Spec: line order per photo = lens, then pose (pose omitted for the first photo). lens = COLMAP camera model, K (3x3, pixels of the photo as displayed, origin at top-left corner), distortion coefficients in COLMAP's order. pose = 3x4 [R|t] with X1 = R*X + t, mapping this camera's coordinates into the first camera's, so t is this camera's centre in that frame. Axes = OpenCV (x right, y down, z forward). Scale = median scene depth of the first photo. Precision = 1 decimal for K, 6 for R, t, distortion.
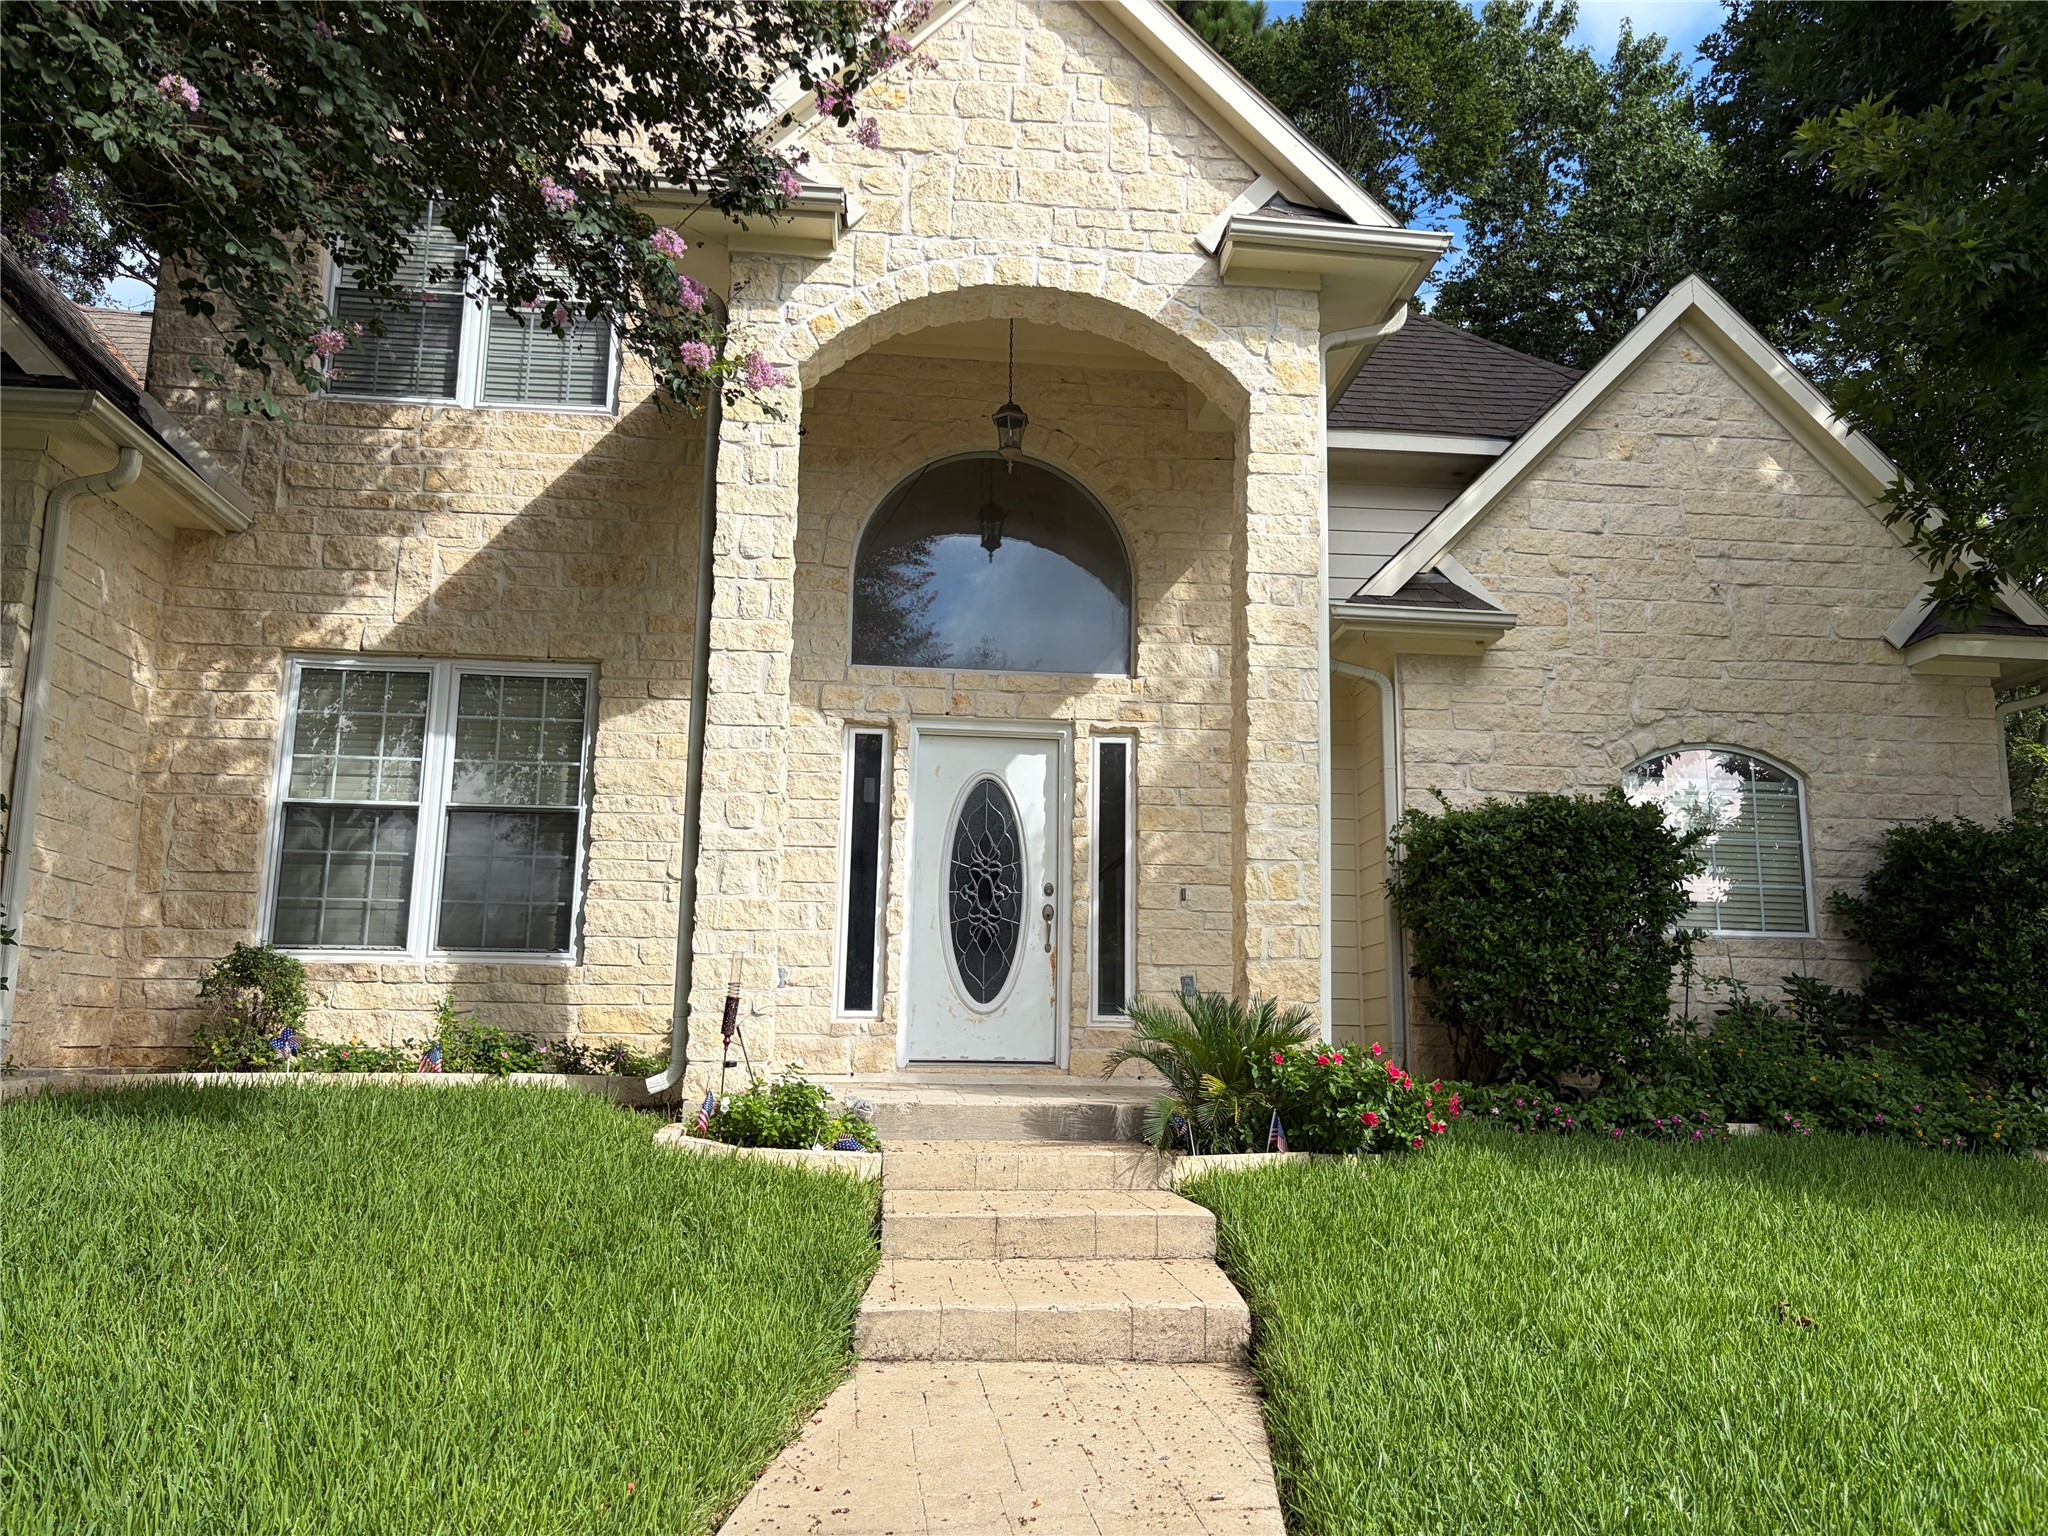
lens RADIAL K [[1558.7, 0, 1046.6], [0, 1558.7, 769.6], [0, 0, 1]] dist [0.059165, -0.059443]
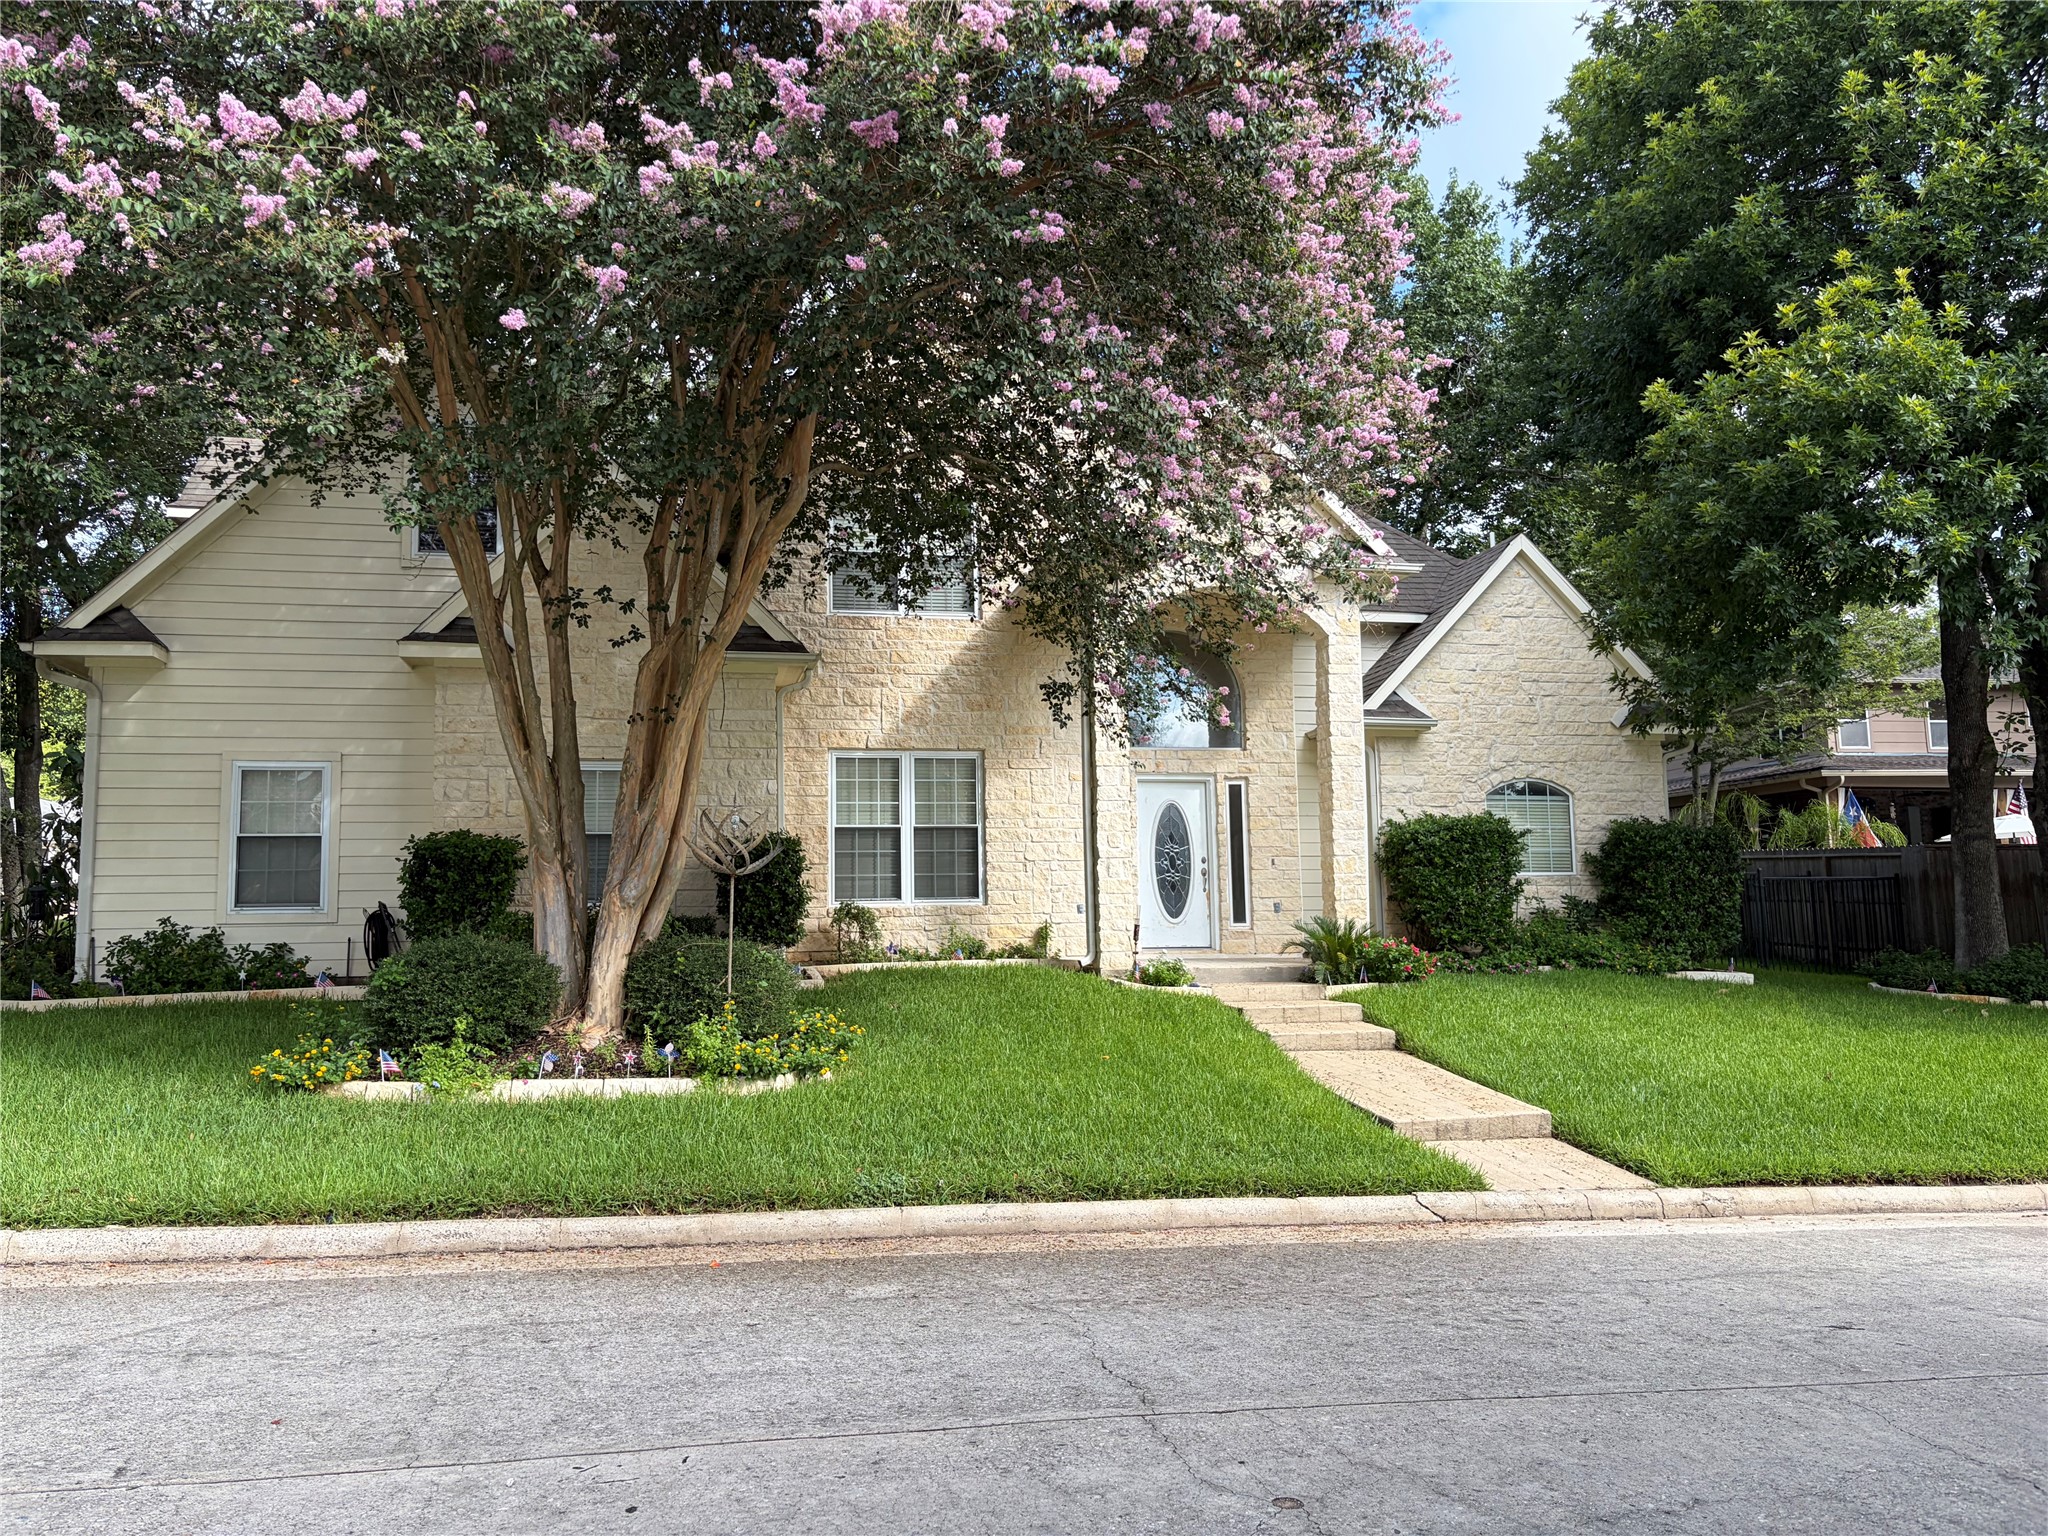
lens RADIAL K [[1558.7, 0, 1003.5], [0, 1558.7, 770.1], [0, 0, 1]] dist [0.059165, -0.059443]
pose [[0.993957, -0.016523, 0.108518, -0.485594], [0.007572, 0.996572, 0.082383, -0.210004], [-0.109507, -0.081064, 0.990675, -0.957799]]
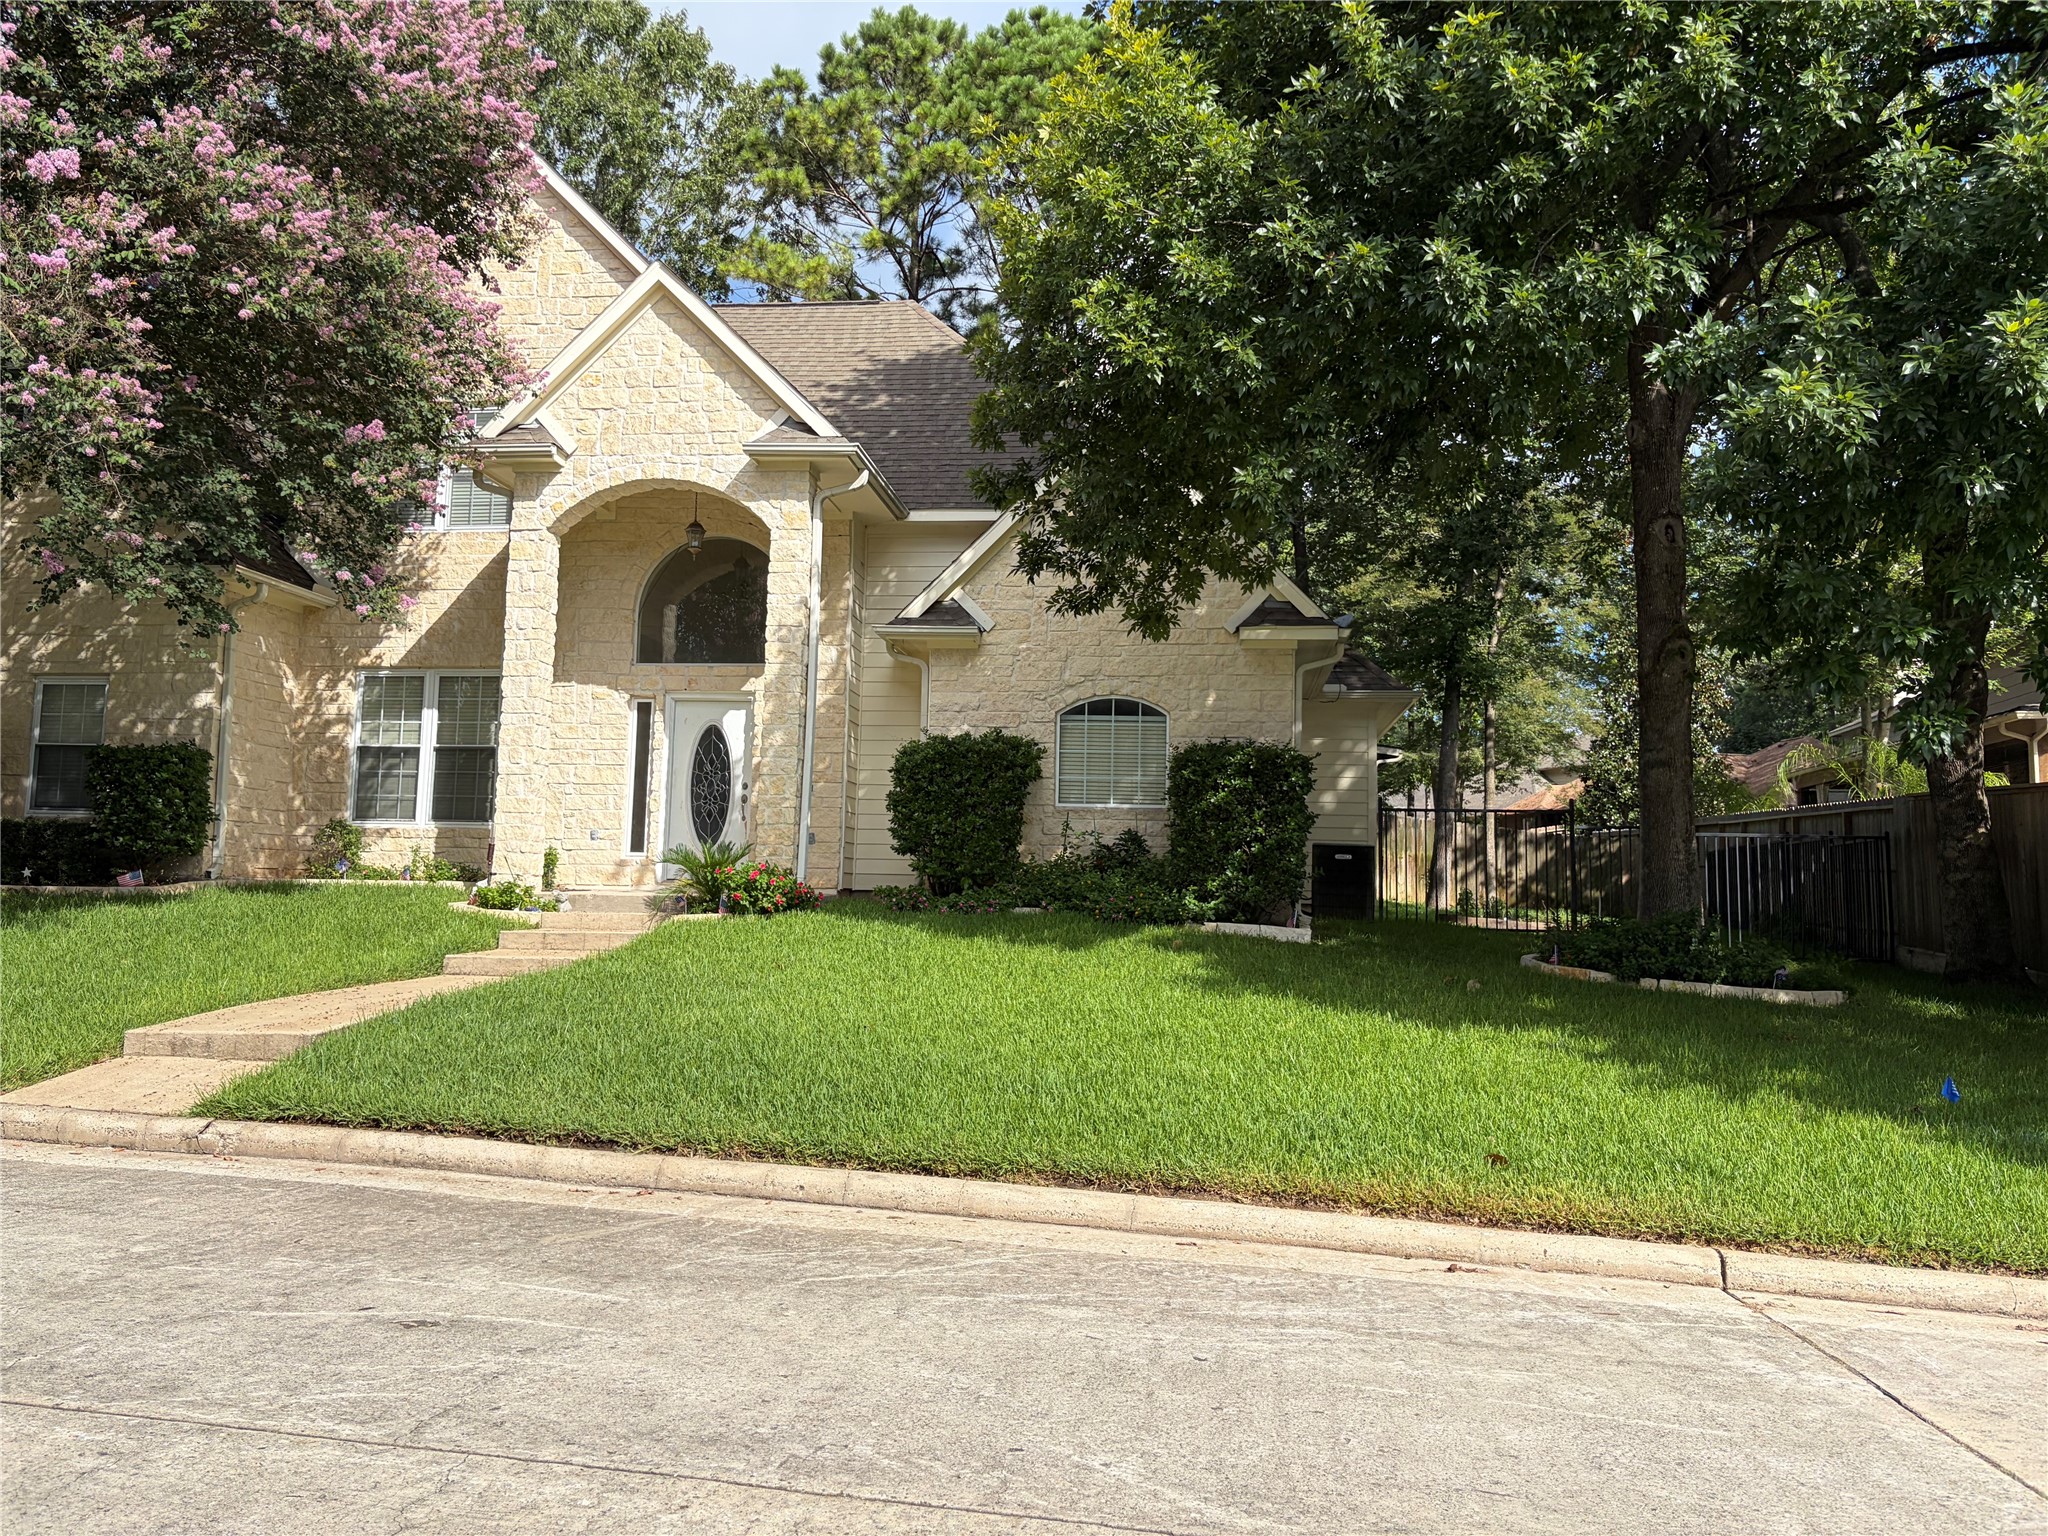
lens RADIAL K [[1558.7, 0, 1002.3], [0, 1558.7, 768.7], [0, 0, 1]] dist [0.059165, -0.059443]
pose [[0.972811, -0.011798, -0.231299, 0.746906], [0.032689, 0.995698, 0.086700, -0.094561], [0.229281, -0.091904, 0.969012, -0.713165]]
